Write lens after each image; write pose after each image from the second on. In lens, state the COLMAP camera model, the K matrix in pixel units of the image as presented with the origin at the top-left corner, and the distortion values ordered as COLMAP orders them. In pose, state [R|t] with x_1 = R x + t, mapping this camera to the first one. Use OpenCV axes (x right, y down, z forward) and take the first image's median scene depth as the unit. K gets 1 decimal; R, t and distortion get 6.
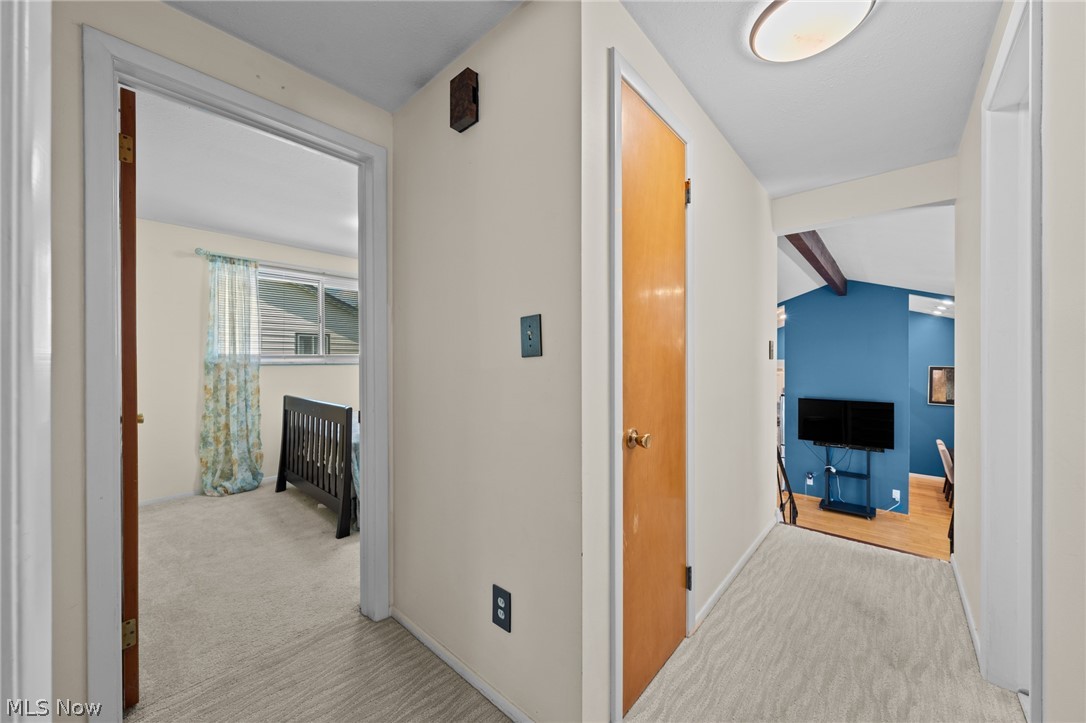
lens RADIAL K [[395.9, 0, 547.5], [0, 395.9, 360.4], [0, 0, 1]] dist [-0.002496, -0.000221]
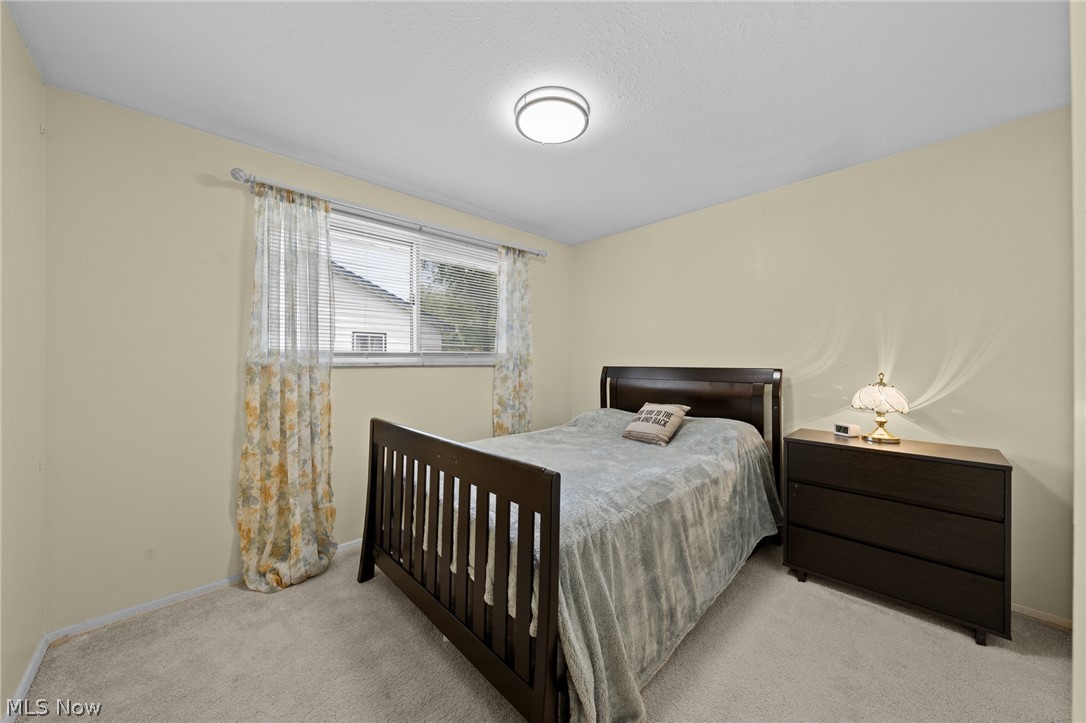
lens RADIAL K [[377.6, 0, 548.4], [0, 377.6, 361.5], [0, 0, 1]] dist [-0.001310, -0.000108]
pose [[0.997329, 0.004618, -0.072890, -0.365857], [-0.004511, 0.999988, 0.001638, -0.000099], [0.072897, -0.001305, 0.997339, 0.458086]]
